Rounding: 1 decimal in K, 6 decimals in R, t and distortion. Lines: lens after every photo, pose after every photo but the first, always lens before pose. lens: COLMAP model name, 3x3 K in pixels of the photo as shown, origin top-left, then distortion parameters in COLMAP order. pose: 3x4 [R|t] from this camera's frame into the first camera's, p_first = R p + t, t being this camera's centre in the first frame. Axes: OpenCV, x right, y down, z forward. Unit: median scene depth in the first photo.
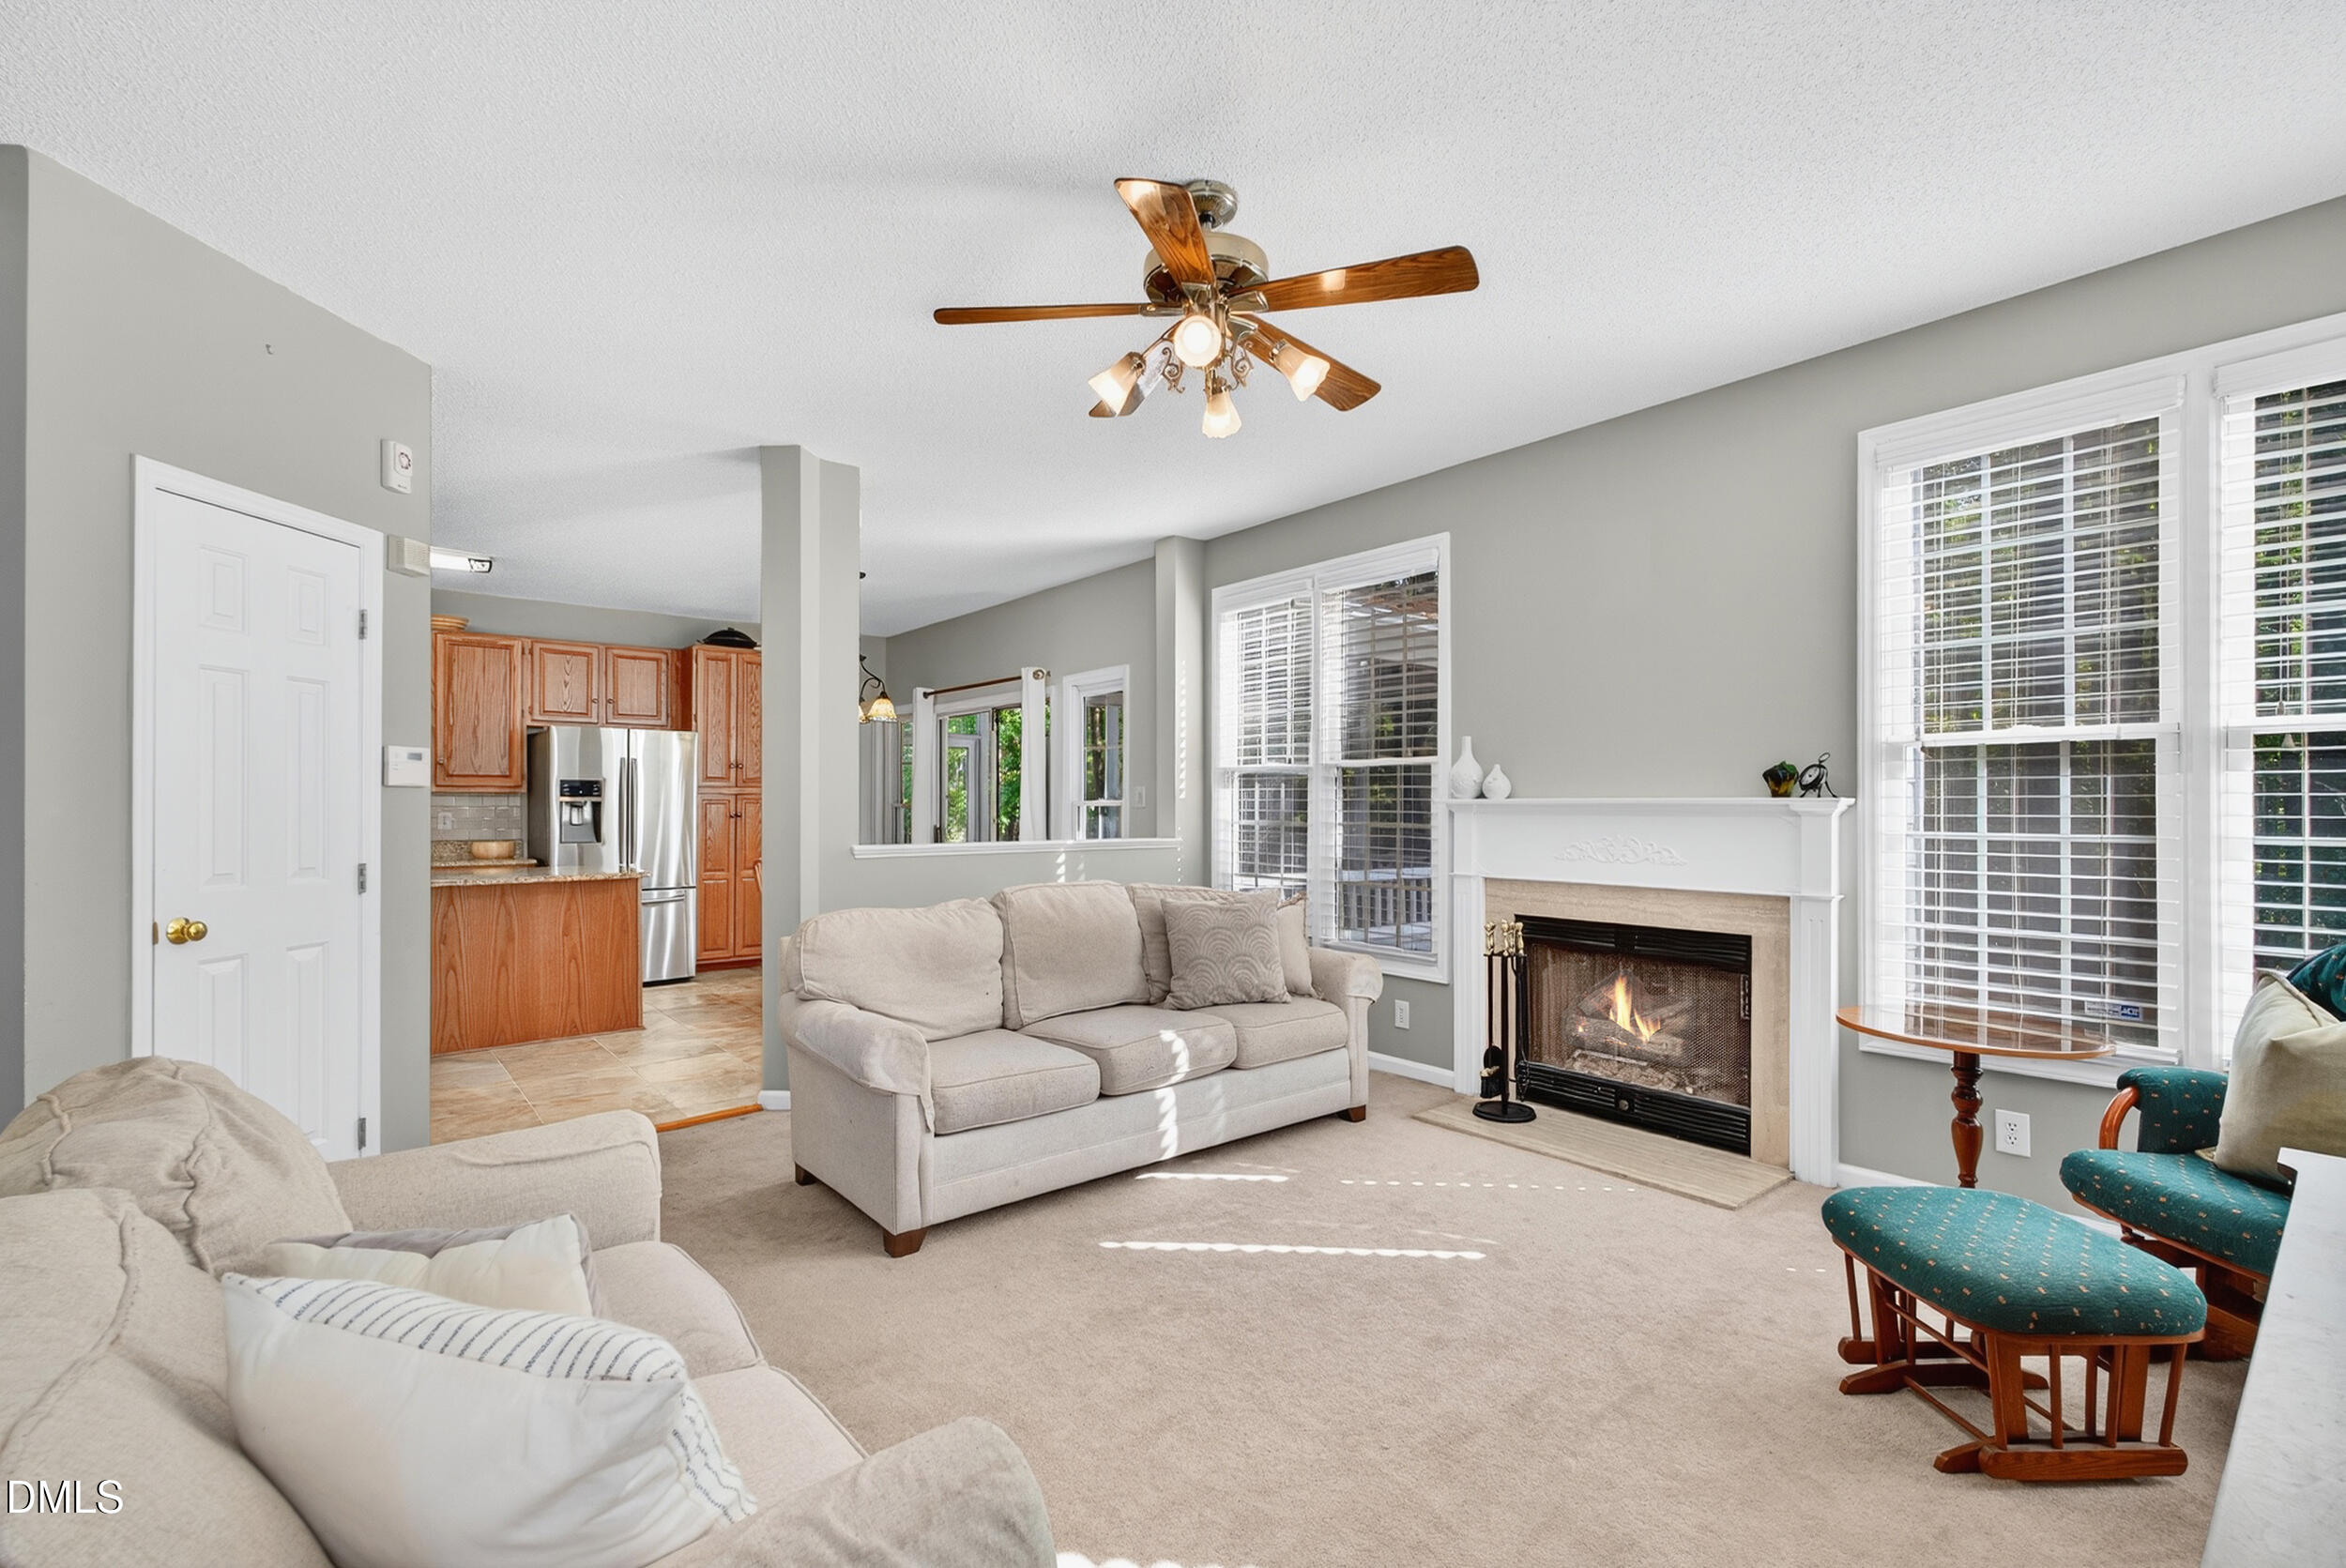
lens RADIAL K [[1036.0, 0, 1179.4], [0, 1036.0, 793.0], [0, 0, 1]] dist [0.020973, 0.000033]
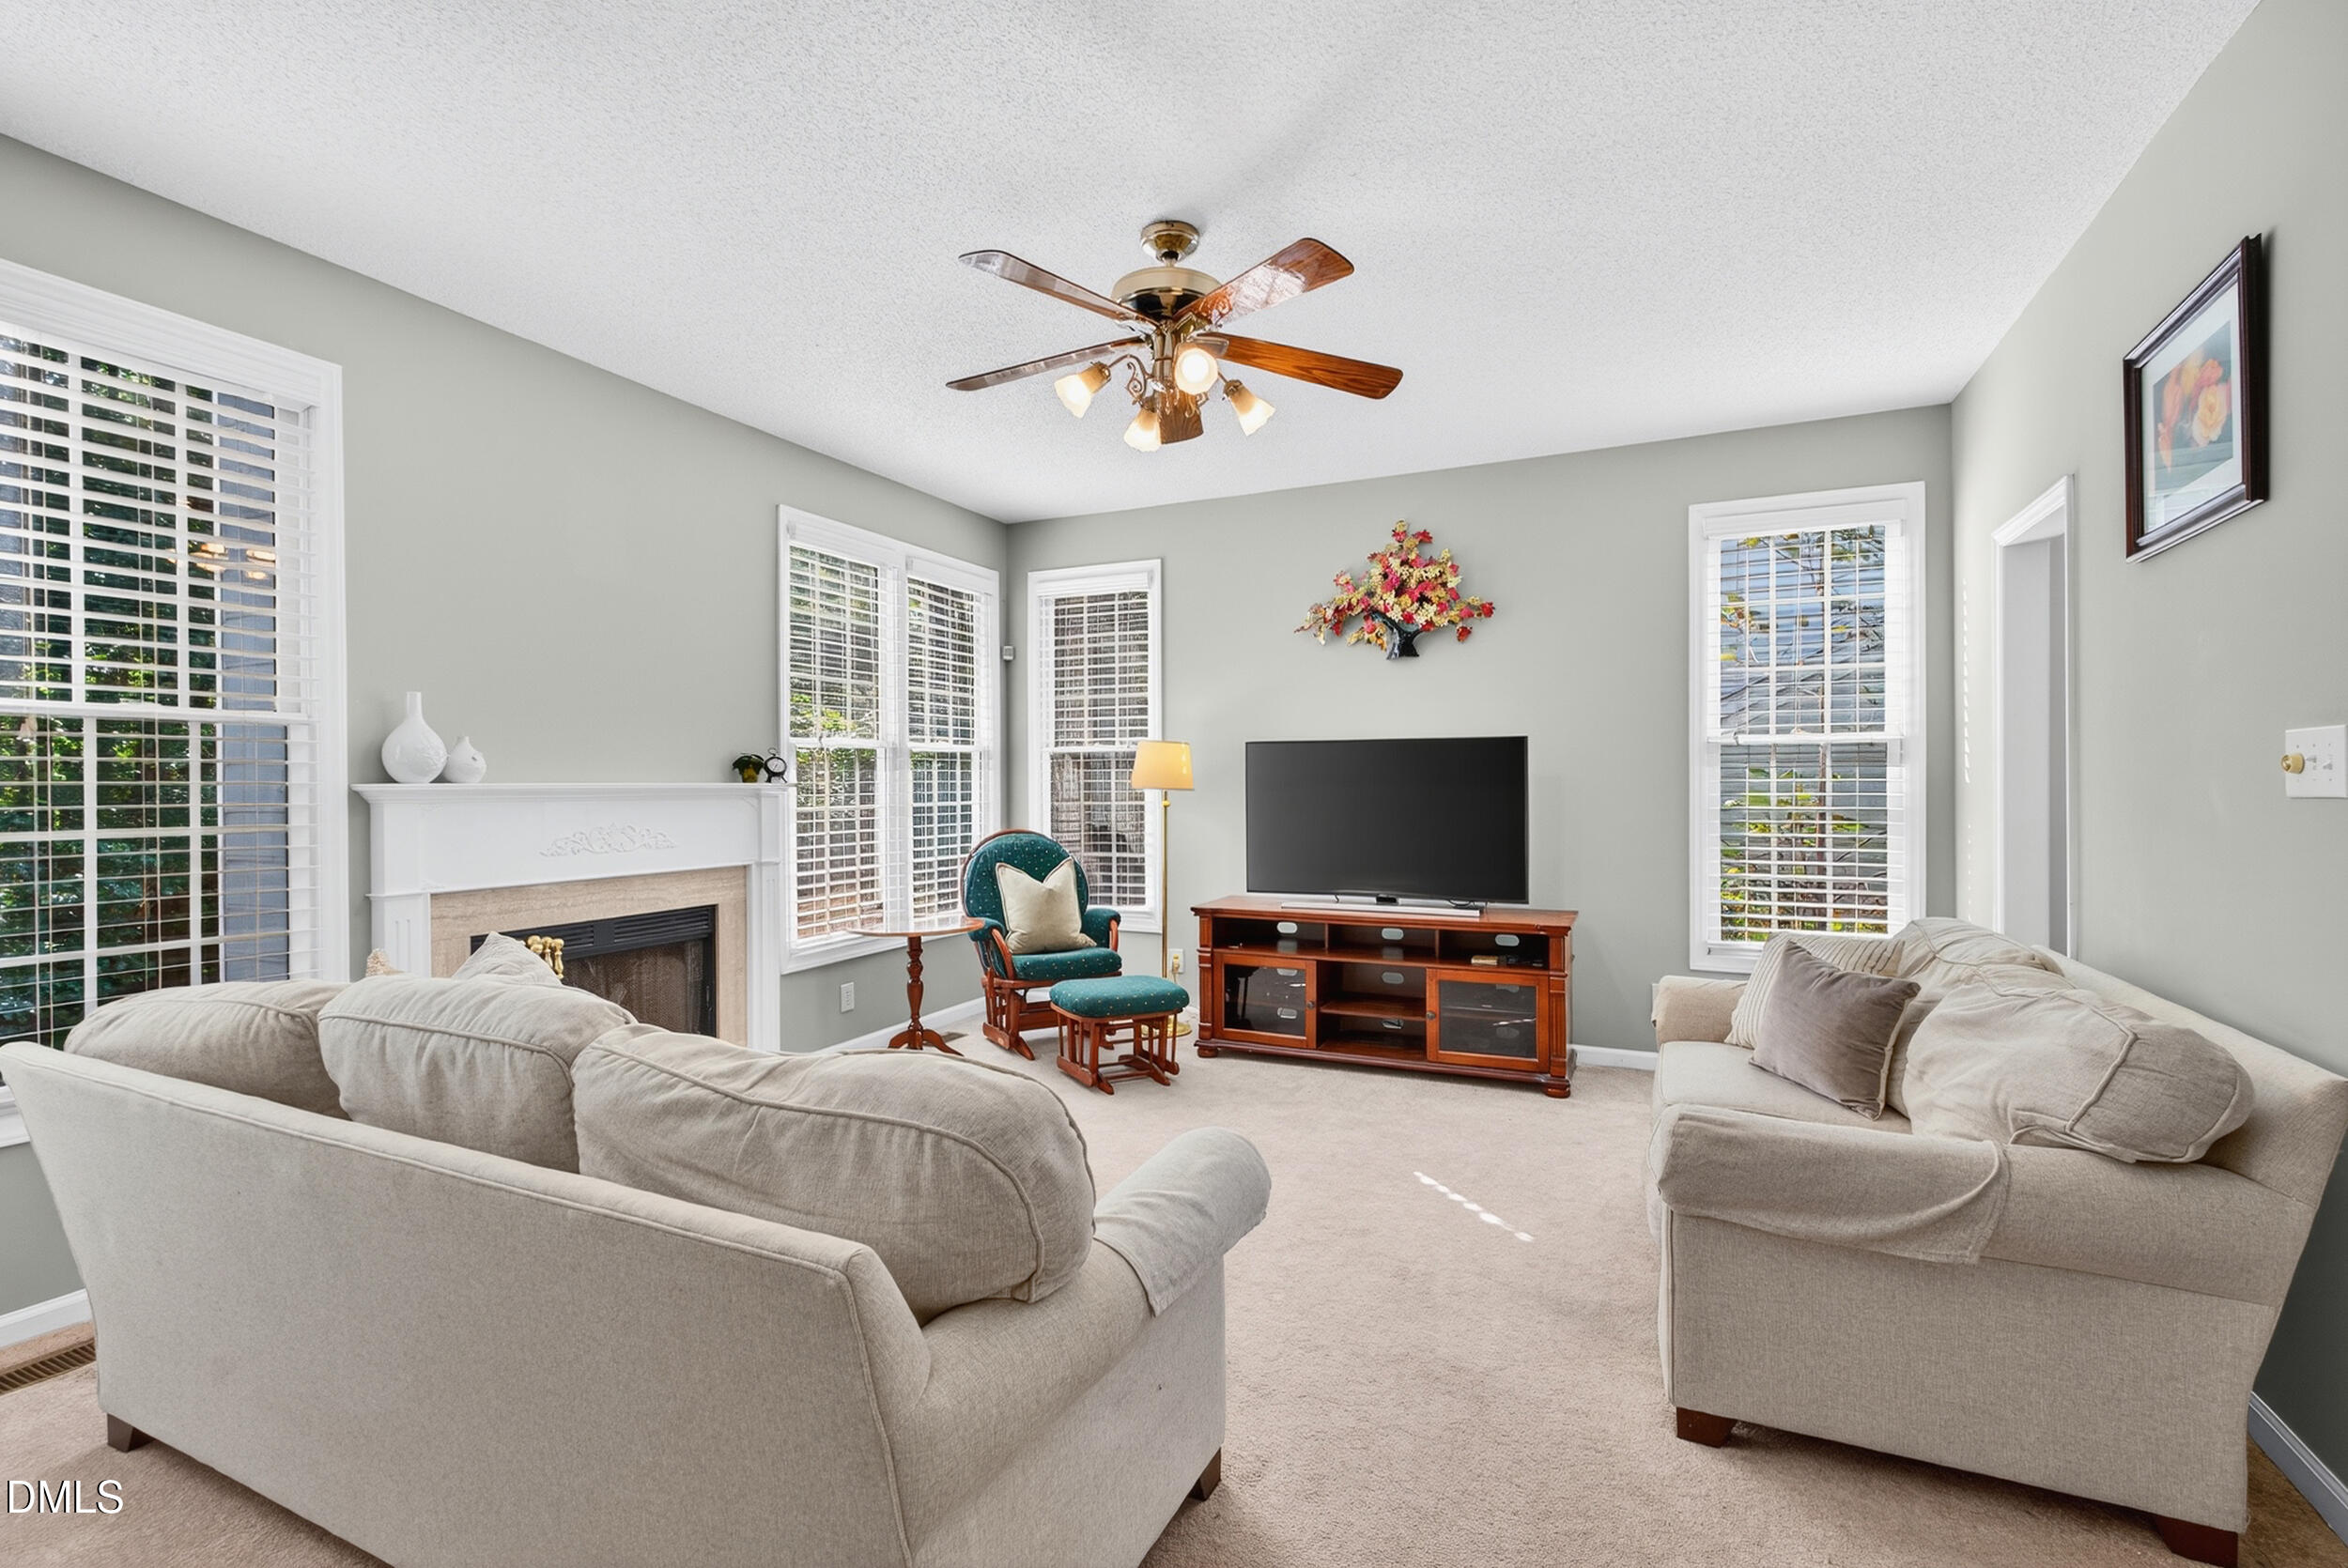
lens RADIAL K [[1027.6, 0, 1171.0], [0, 1027.6, 785.9], [0, 0, 1]] dist [0.003433, -0.000046]
pose [[-0.409810, 0.004590, 0.912159, -0.701288], [0.001227, 0.999989, -0.004481, 0.014764], [-0.912170, -0.000717, -0.409811, 1.050602]]
